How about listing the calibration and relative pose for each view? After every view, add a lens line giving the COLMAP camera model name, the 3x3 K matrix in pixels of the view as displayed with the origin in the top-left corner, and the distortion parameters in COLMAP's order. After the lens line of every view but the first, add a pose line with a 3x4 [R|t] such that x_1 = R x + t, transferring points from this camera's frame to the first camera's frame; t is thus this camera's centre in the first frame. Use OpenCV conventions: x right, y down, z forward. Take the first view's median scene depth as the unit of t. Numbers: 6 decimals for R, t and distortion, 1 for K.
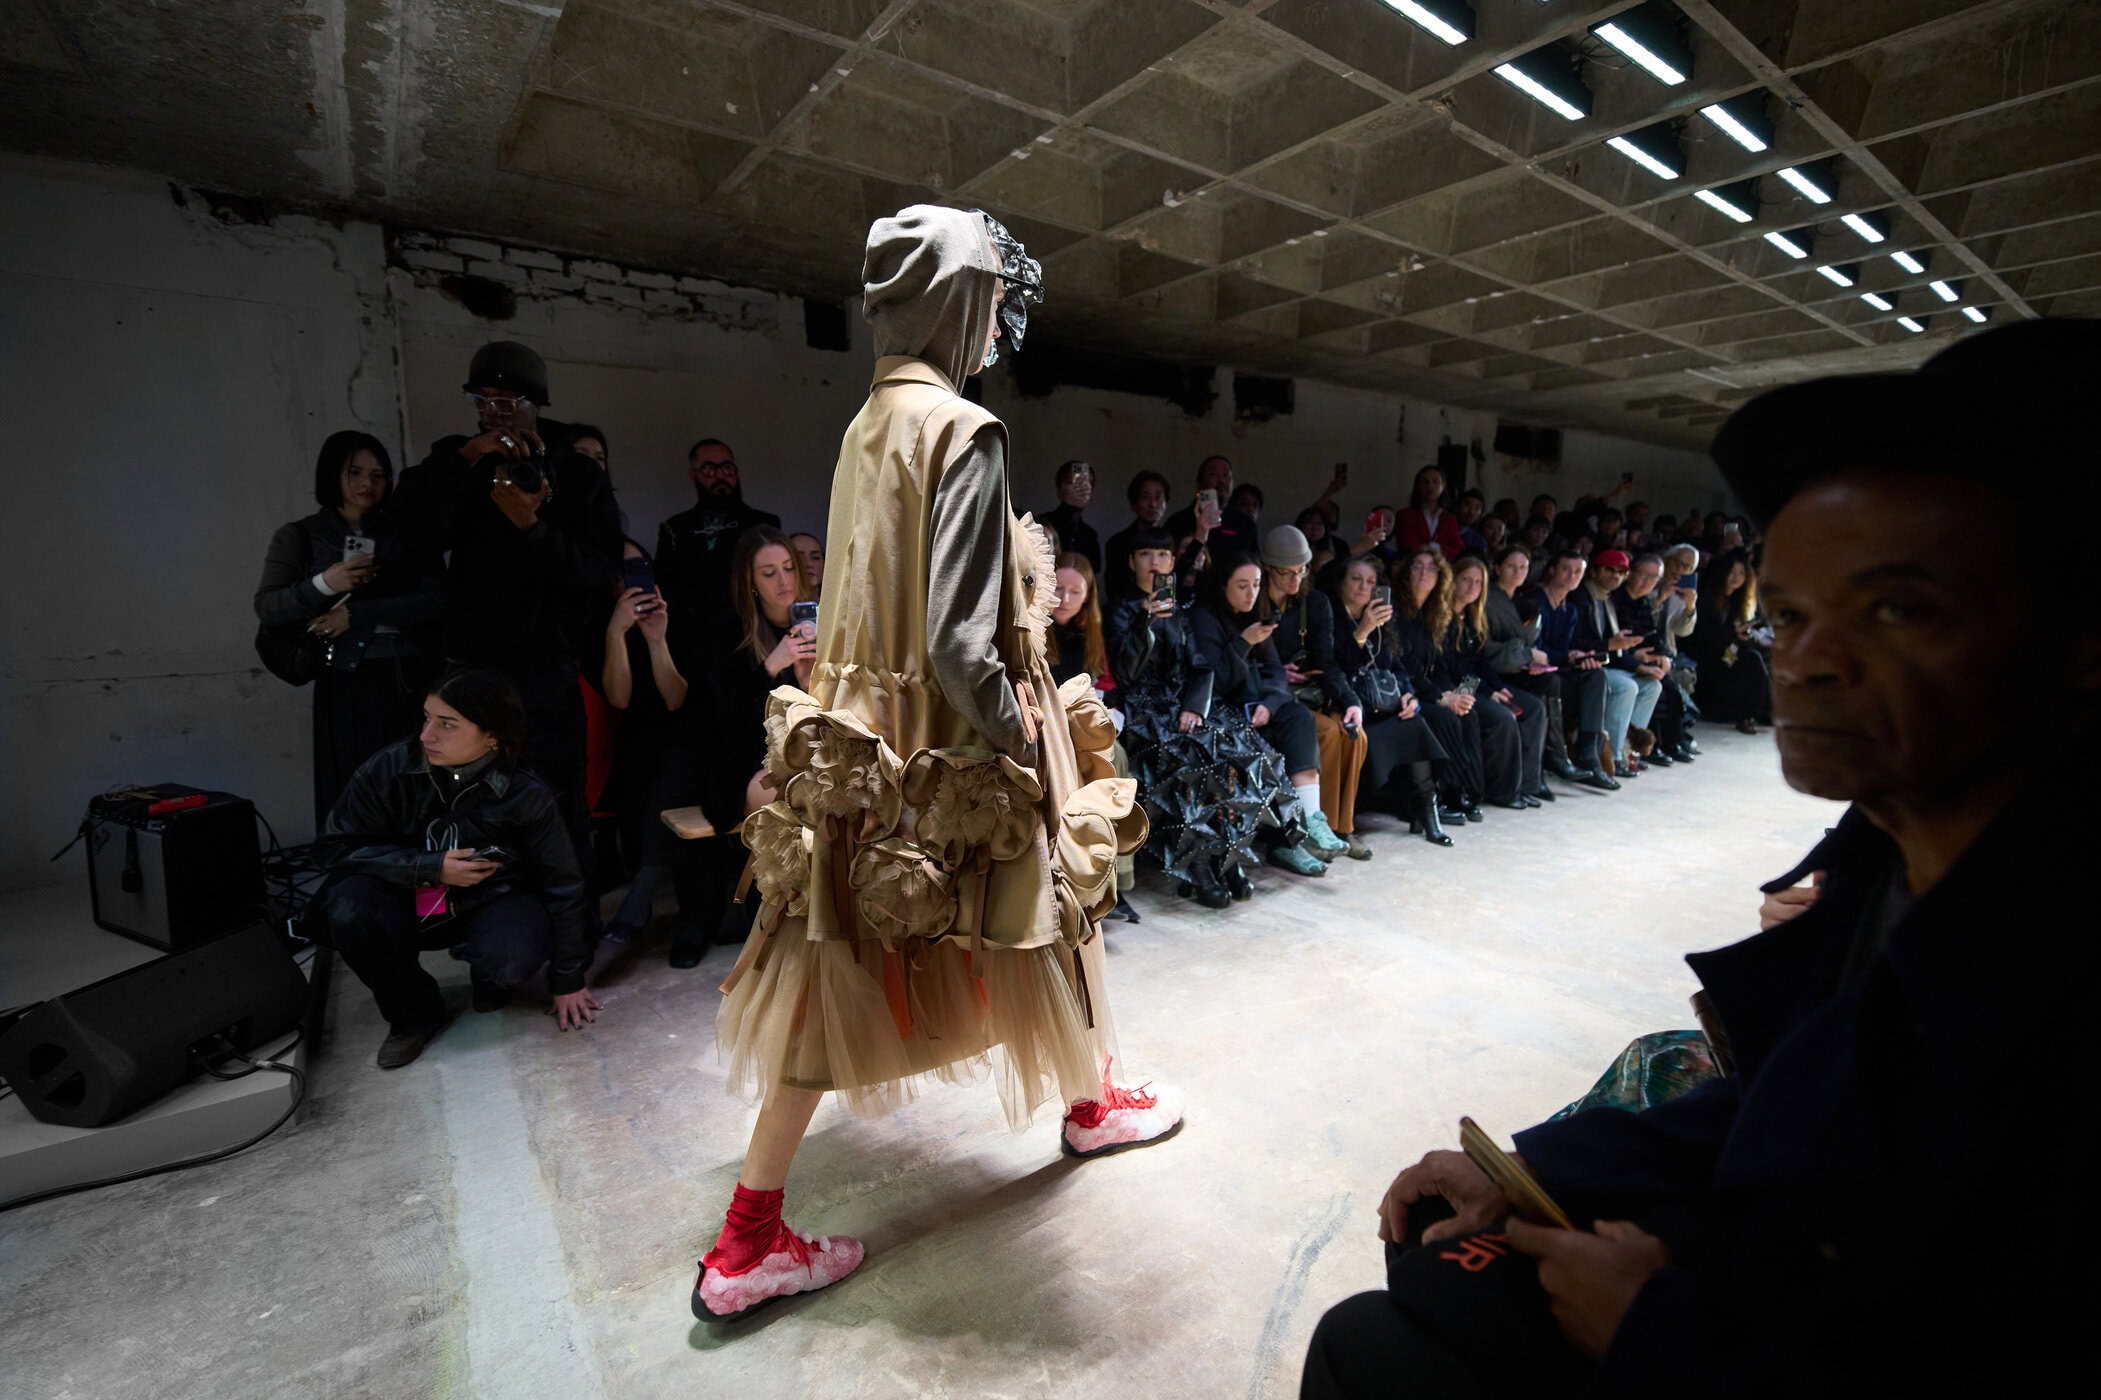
lens RADIAL K [[916.8, 0, 1044.6], [0, 916.8, 703.7], [0, 0, 1]] dist [-0.015964, 0.003801]
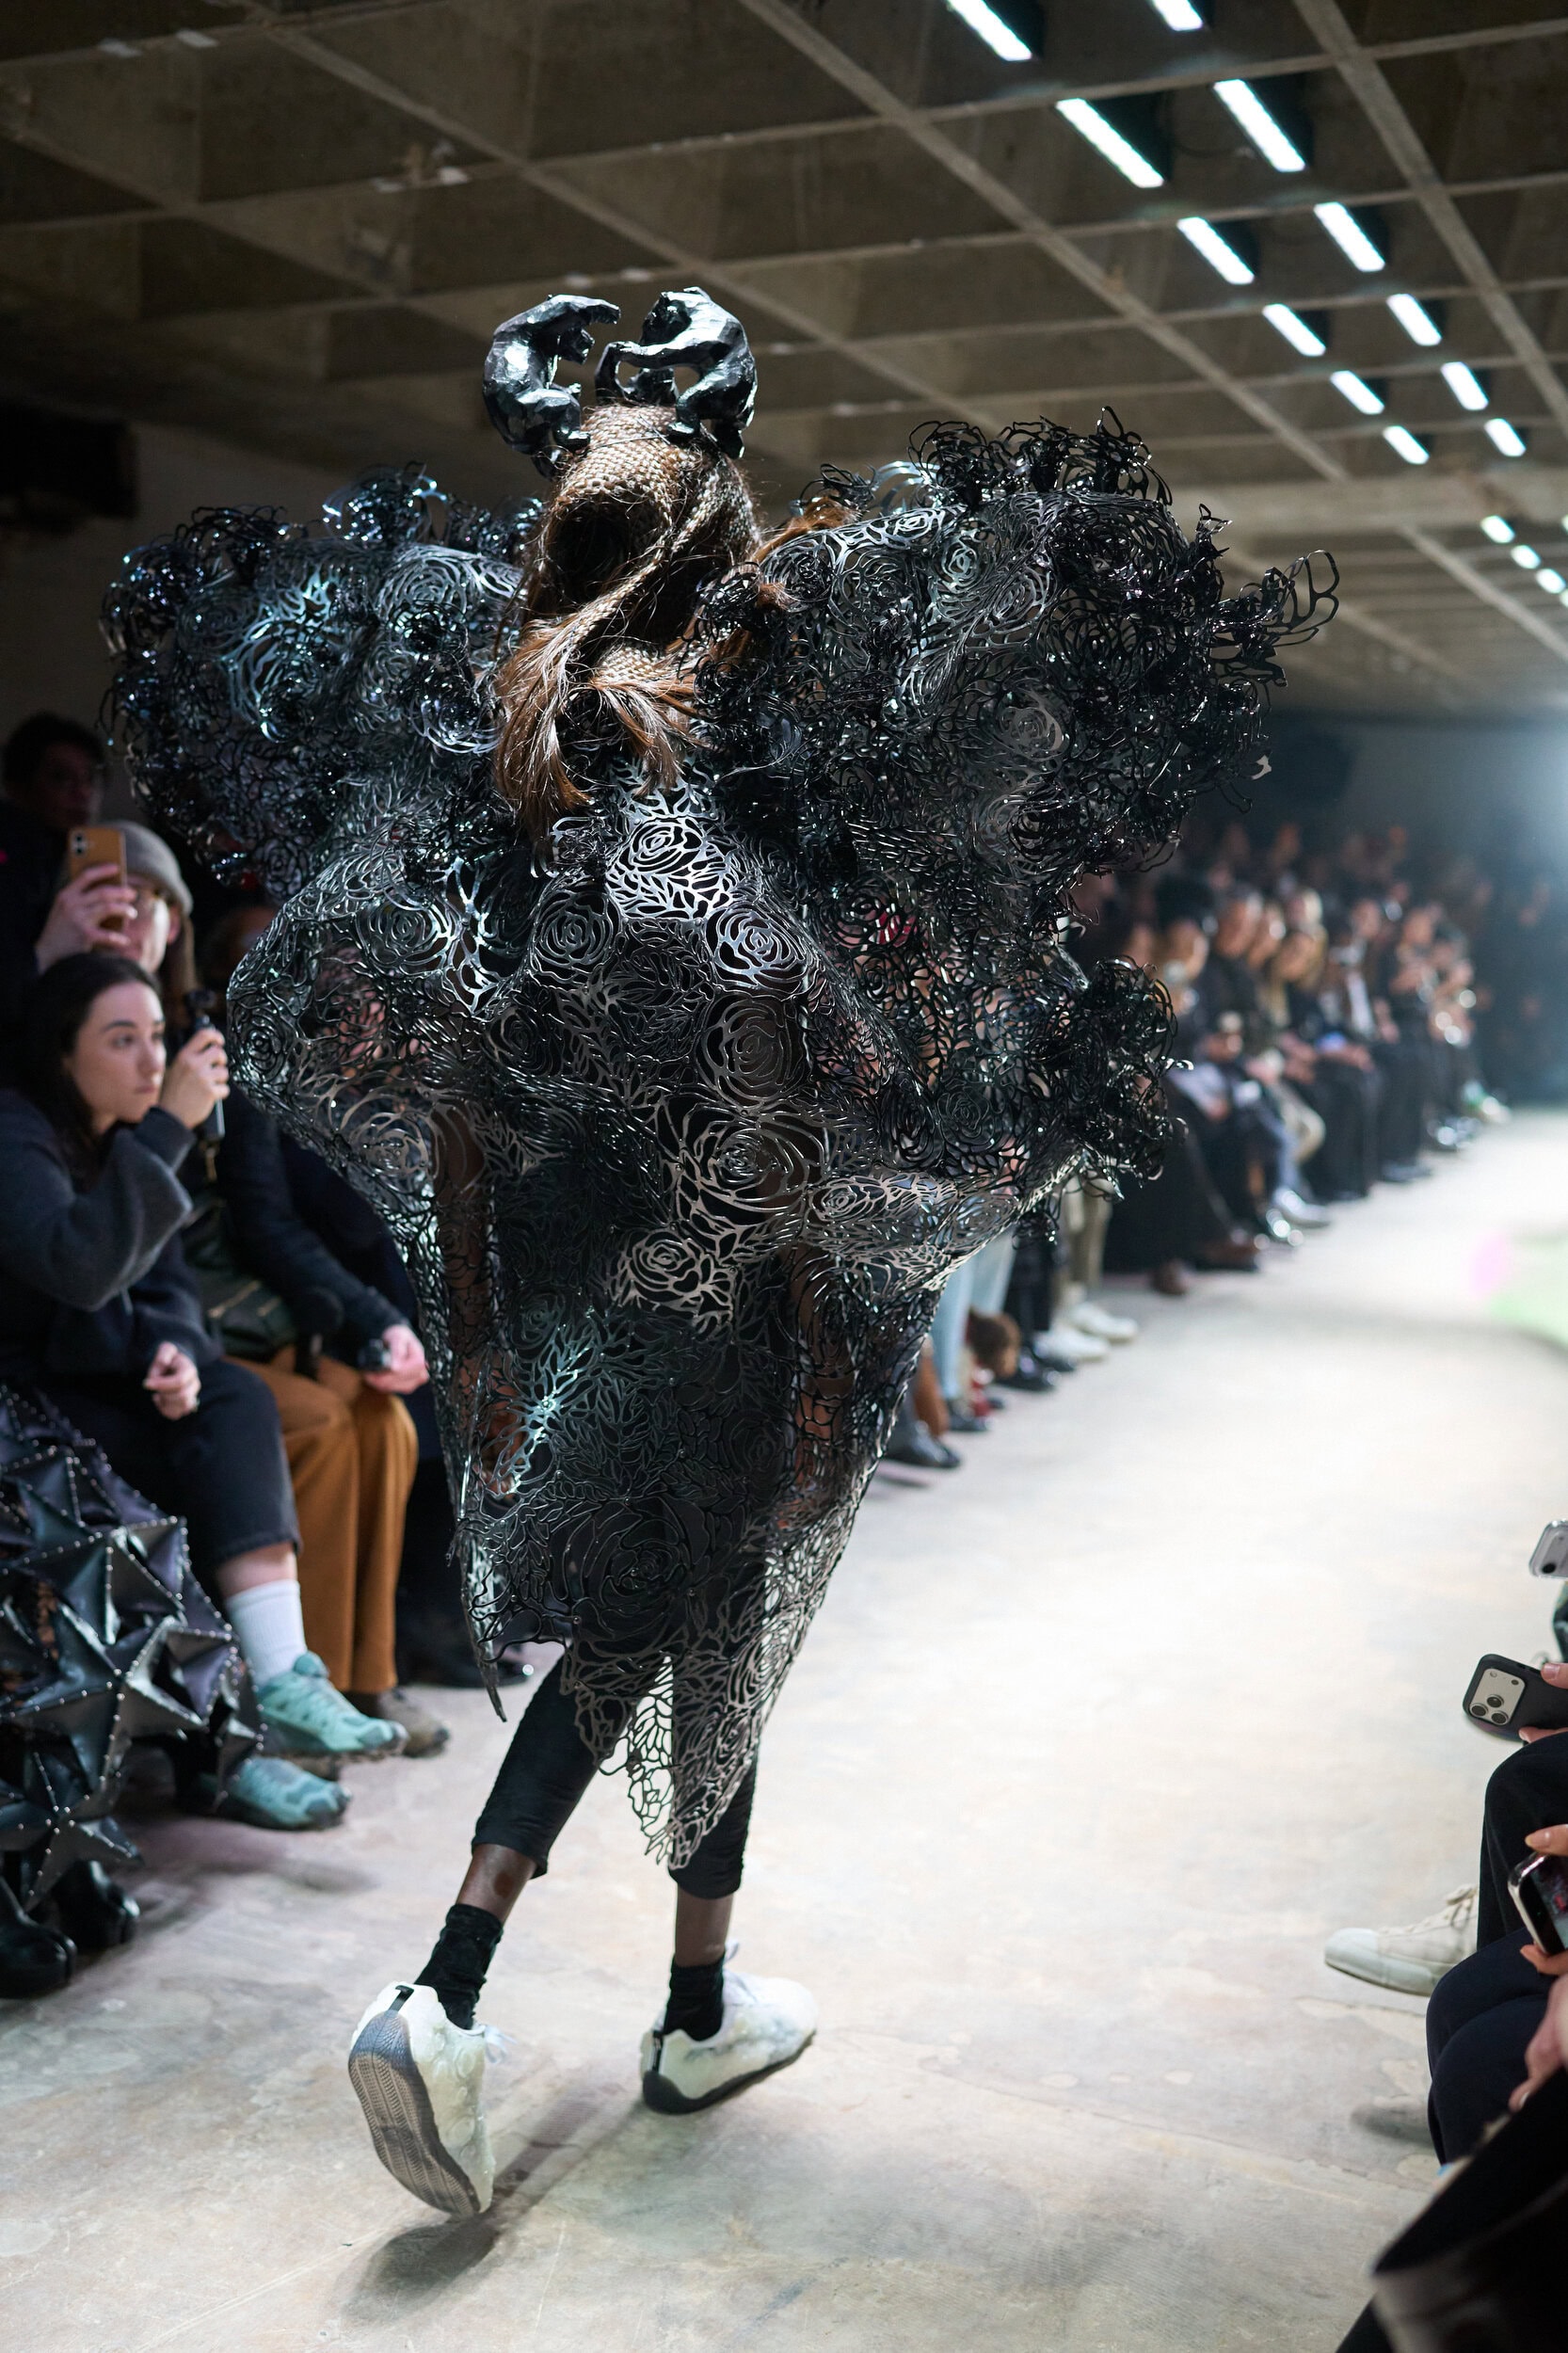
lens RADIAL K [[2409.2, 0, 763.8], [0, 2409.2, 1255.0], [0, 0, 1]] dist [-0.000549, 0.059689]
pose [[0.872691, -0.061301, 0.484409, 0.006626], [0.063211, 0.997923, 0.012407, -0.035269], [-0.484163, 0.019793, 0.874754, 0.065697]]
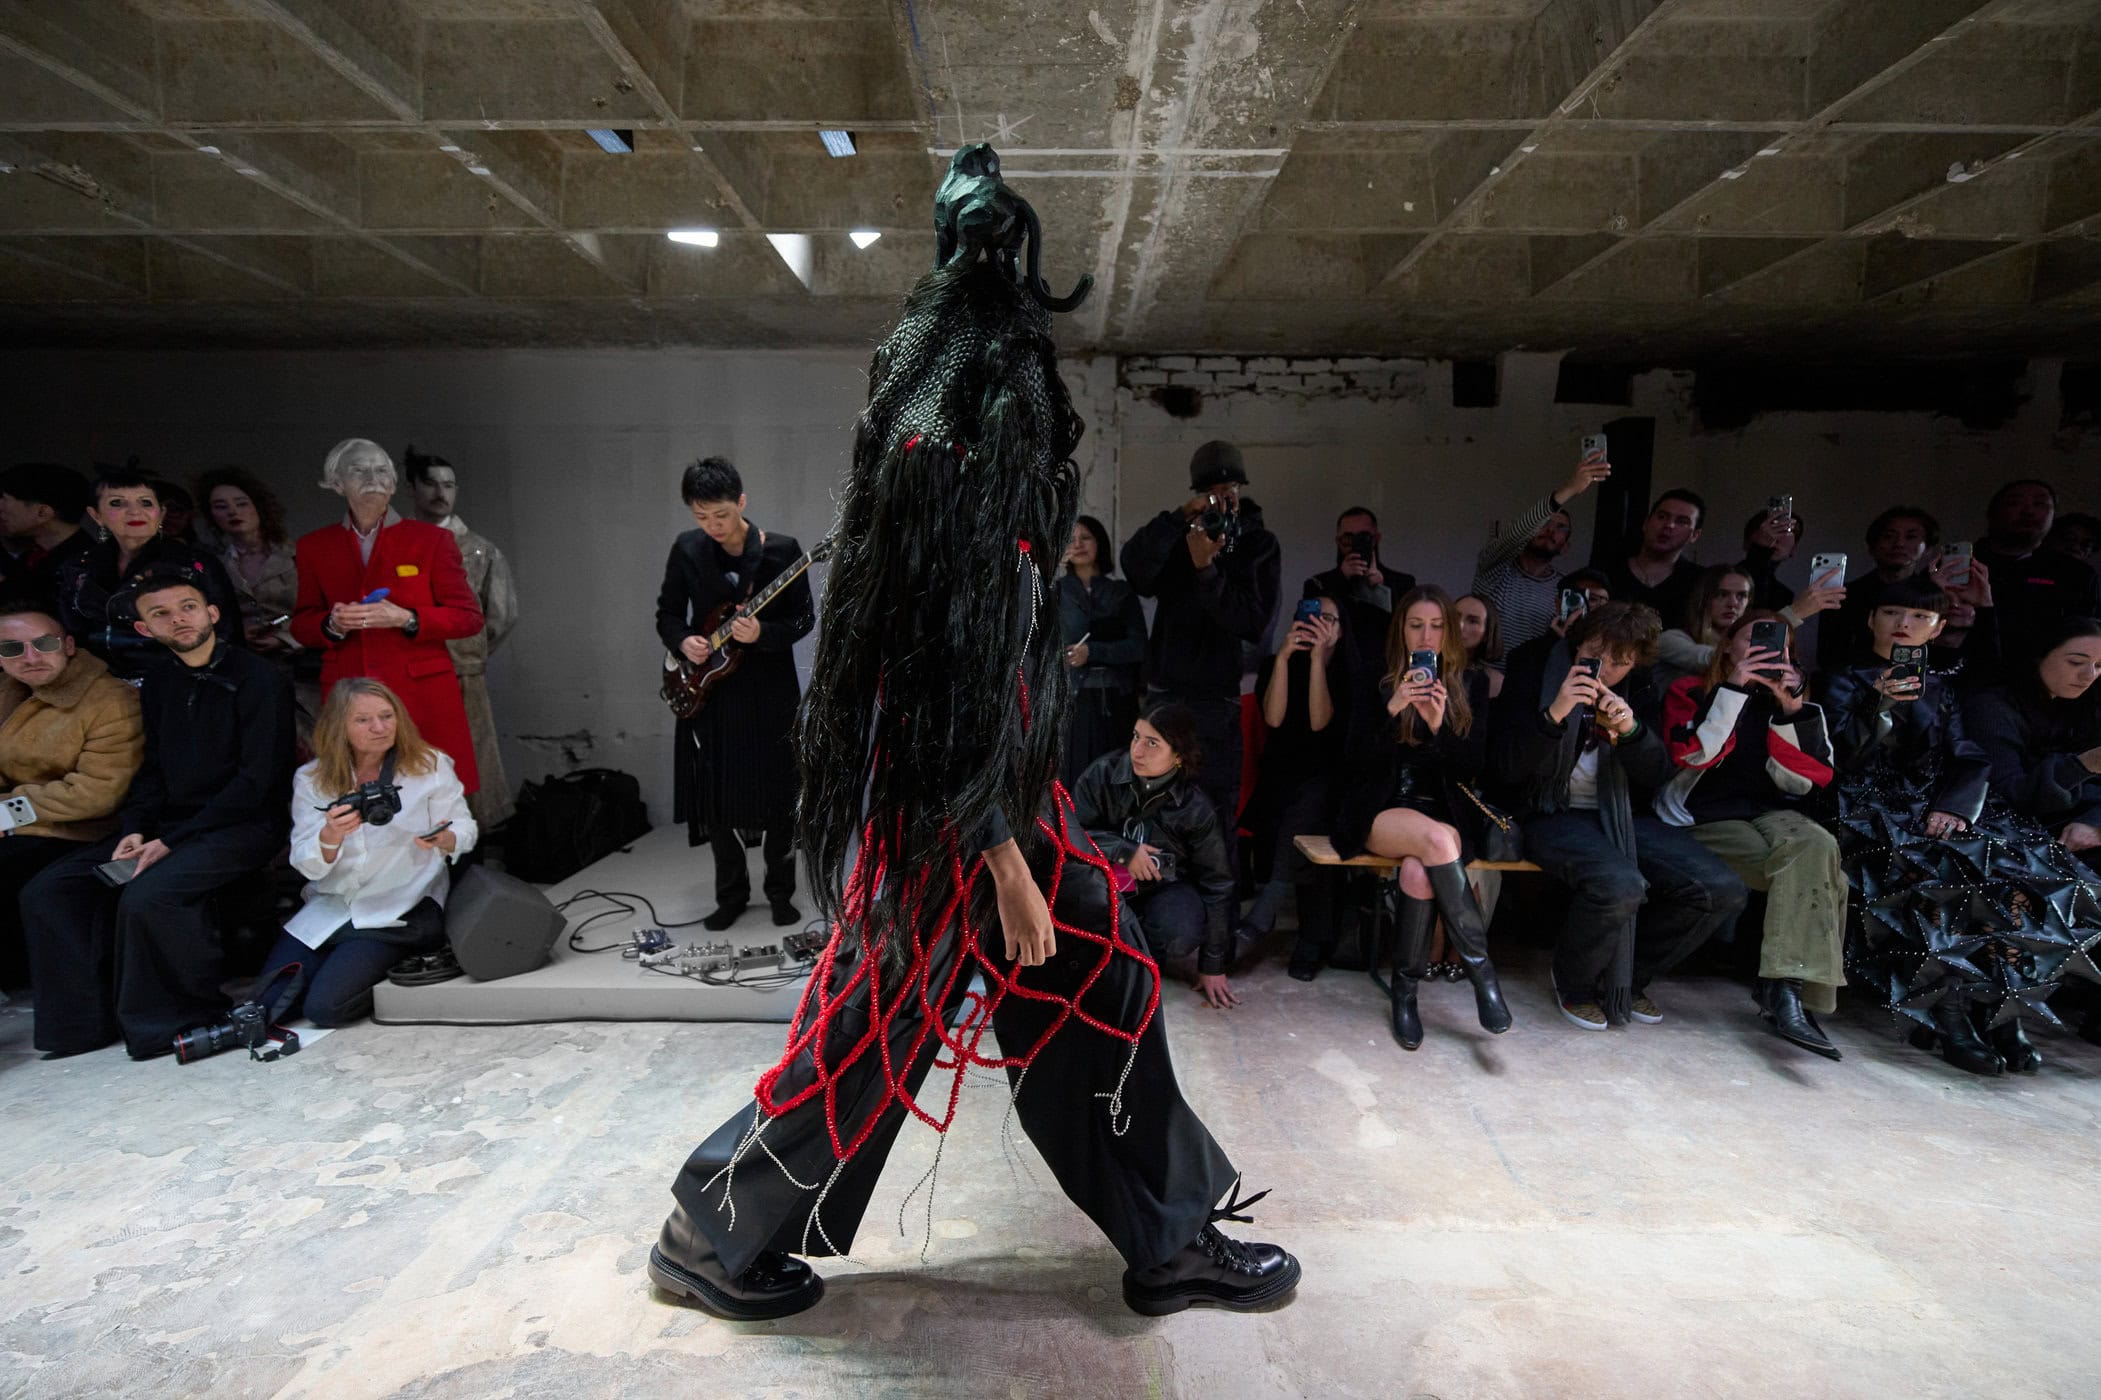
lens RADIAL K [[899.6, 0, 1064.0], [0, 899.6, 701.2], [0, 0, 1]] dist [0.001113, -0.000082]
pose [[0.810620, 0.062228, -0.582257, -0.008475], [-0.095682, 0.995049, -0.026864, 0.006212], [0.577703, 0.077488, 0.812561, -0.055041]]
